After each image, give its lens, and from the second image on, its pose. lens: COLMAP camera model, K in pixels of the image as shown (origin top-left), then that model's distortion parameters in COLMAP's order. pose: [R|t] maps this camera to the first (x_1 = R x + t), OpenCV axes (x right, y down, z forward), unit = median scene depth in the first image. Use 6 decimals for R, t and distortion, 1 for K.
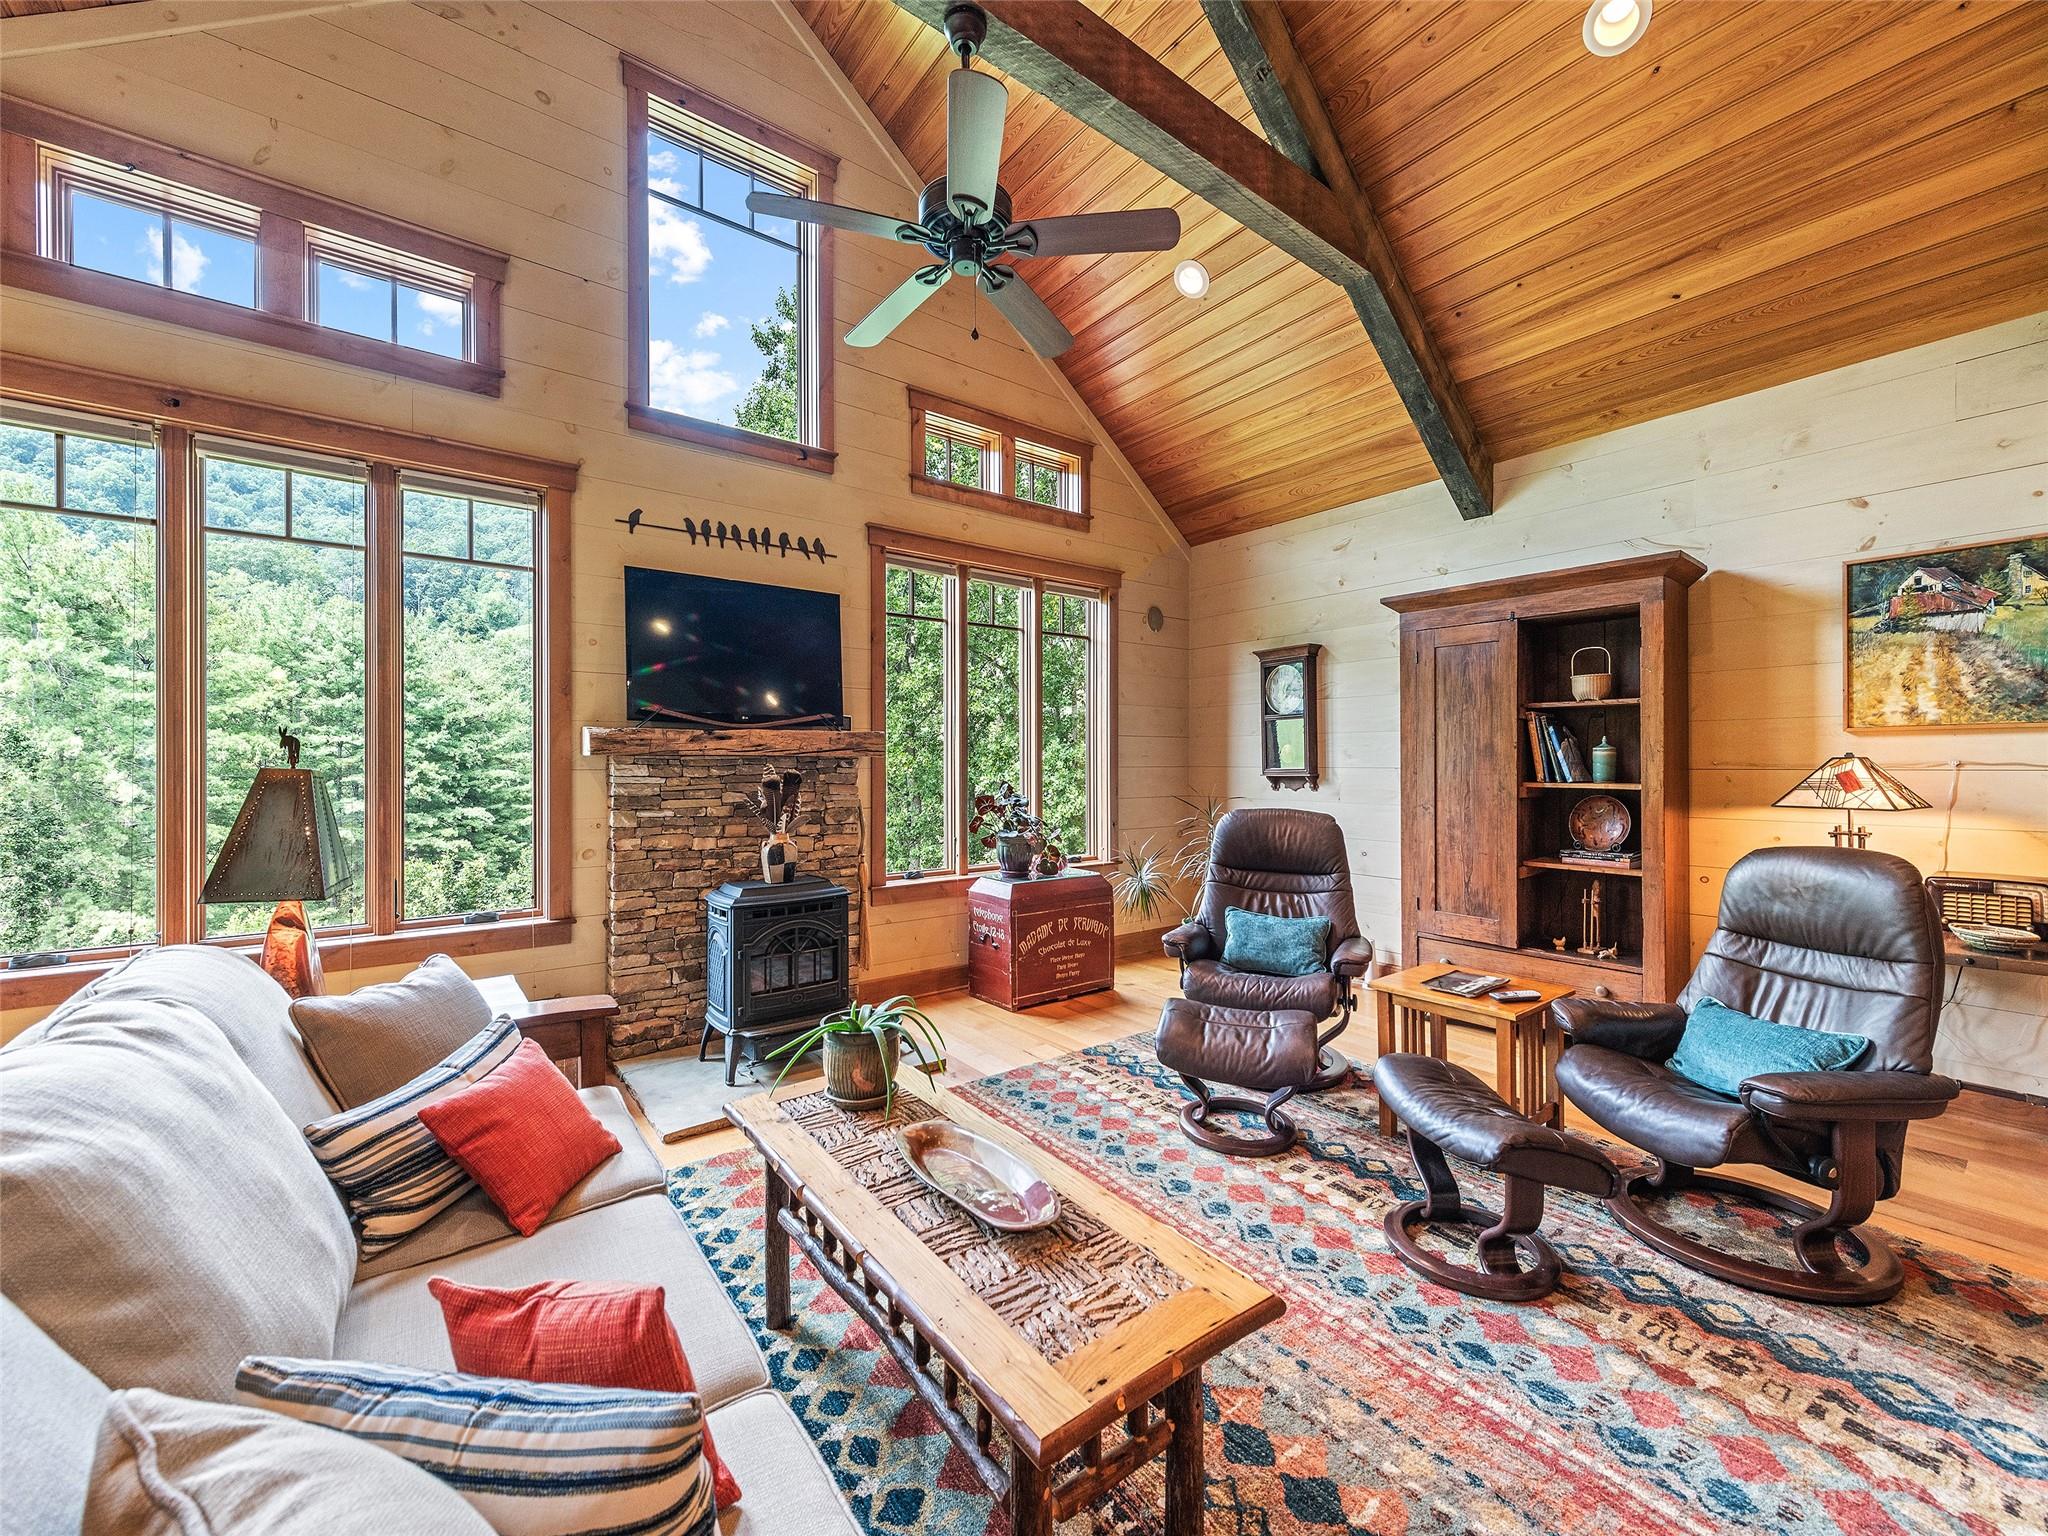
lens RADIAL K [[812.0, 0, 1022.6], [0, 812.0, 763.0], [0, 0, 1]] dist [0.007651, -0.002098]
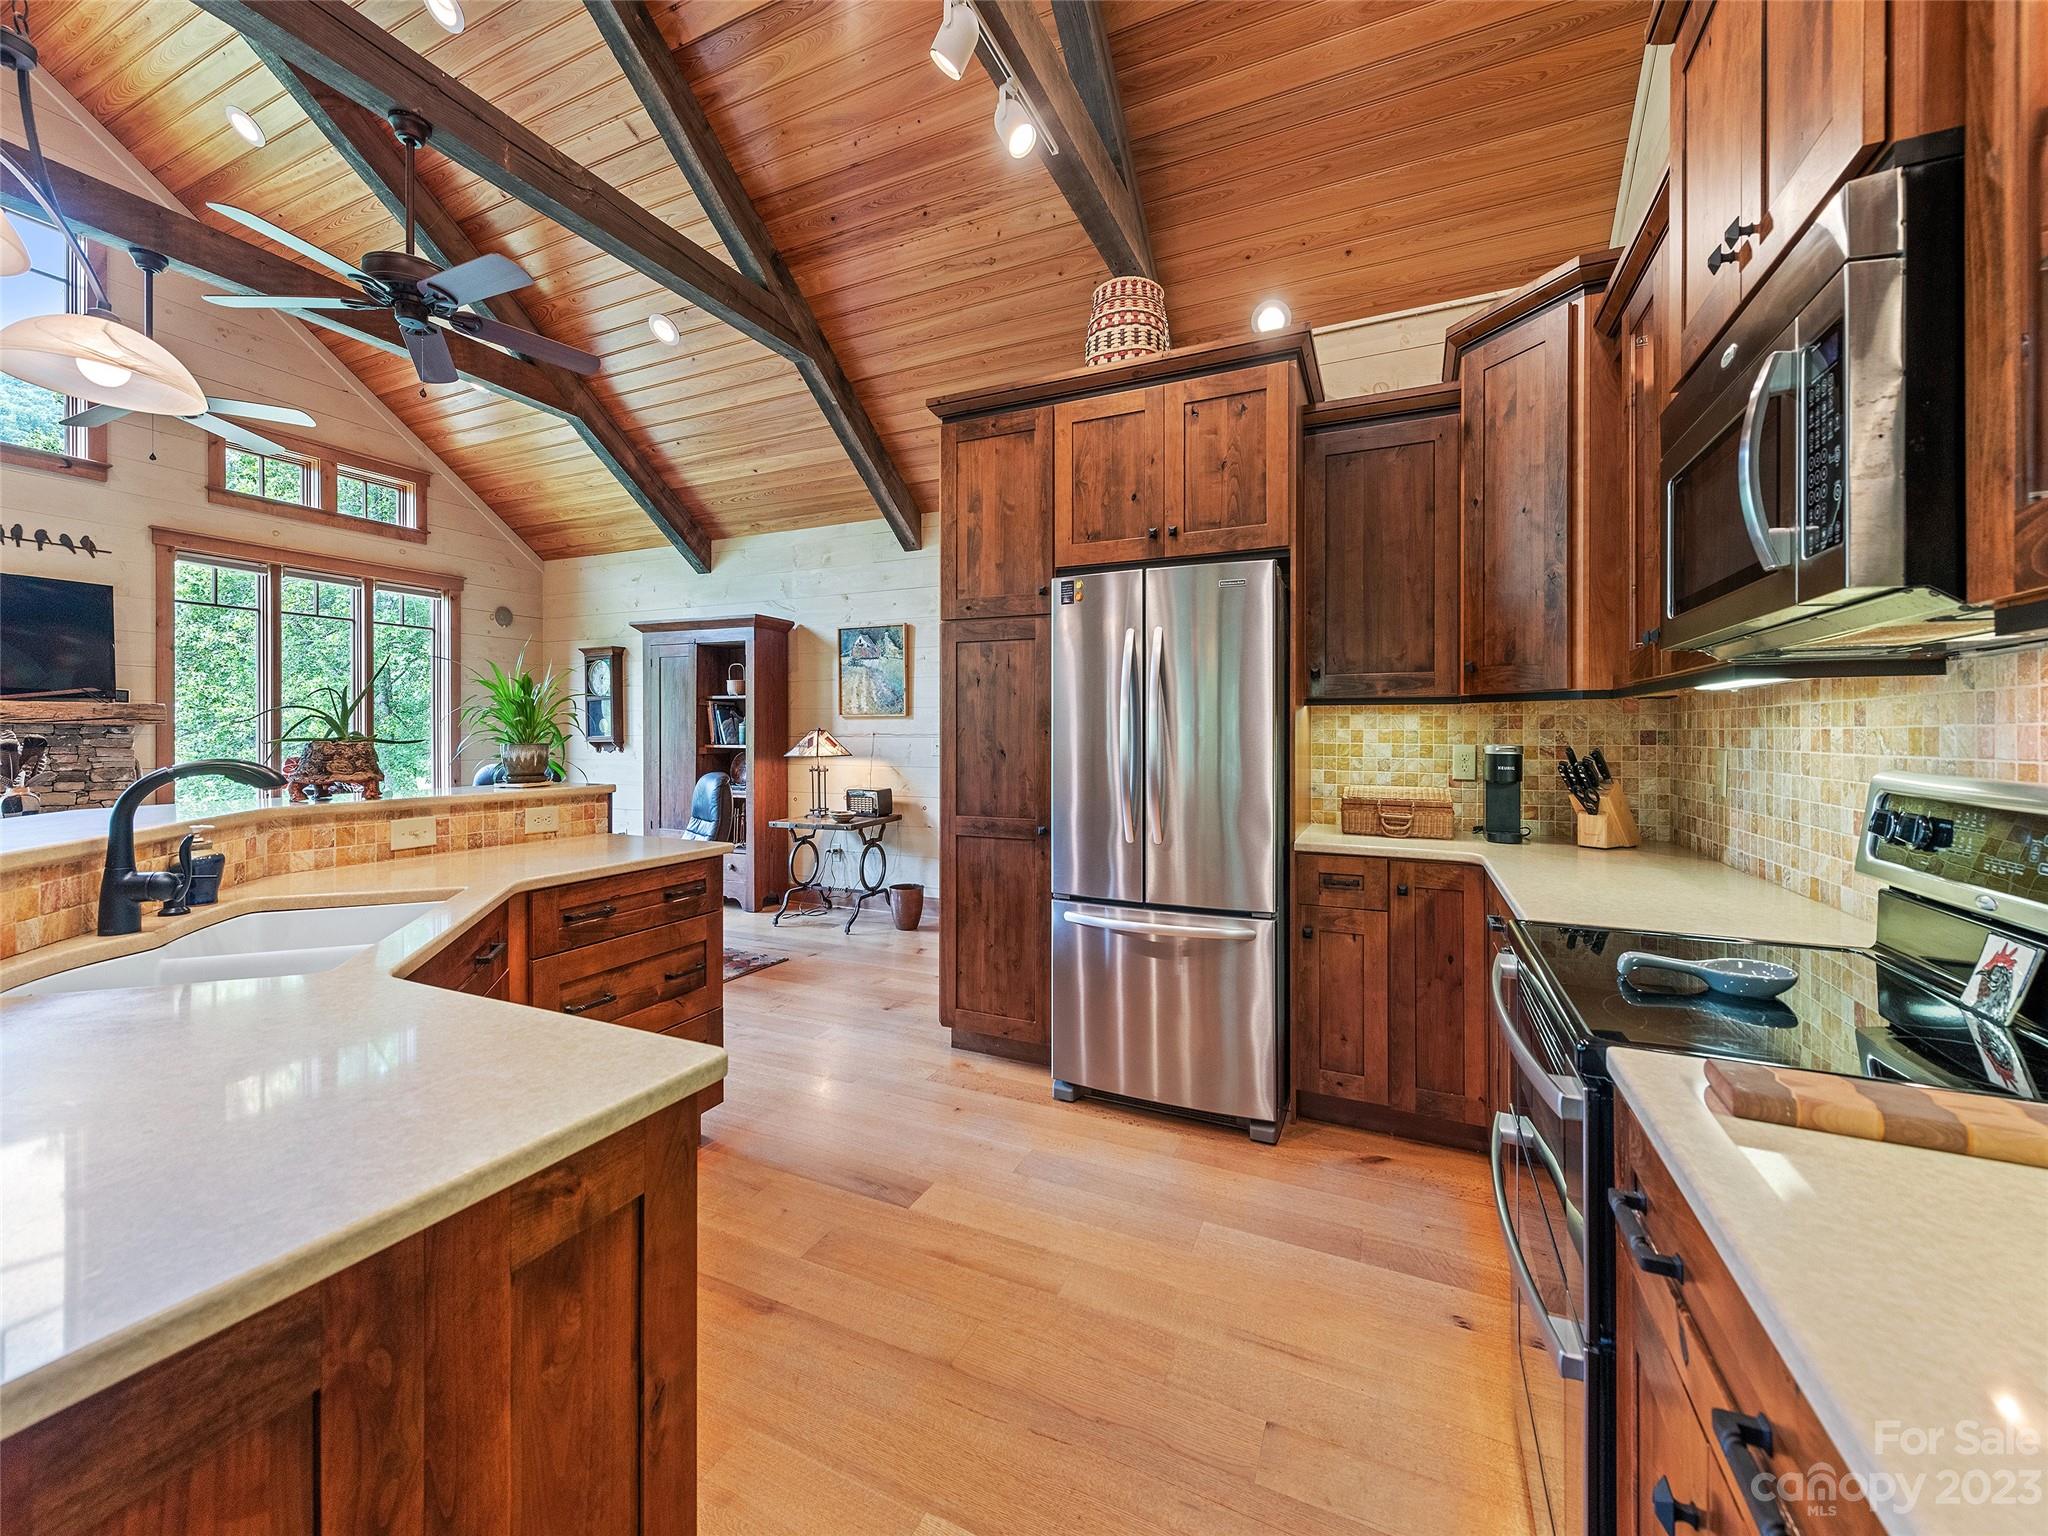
lens RADIAL K [[812.0, 0, 1022.4], [0, 812.0, 736.4], [0, 0, 1]] dist [0.007651, -0.002098]
pose [[0.882074, 0.003215, 0.471099, 0.375038], [-0.004662, 0.999987, 0.001903, 0.001095], [-0.471087, -0.003875, 0.882078, -0.654762]]
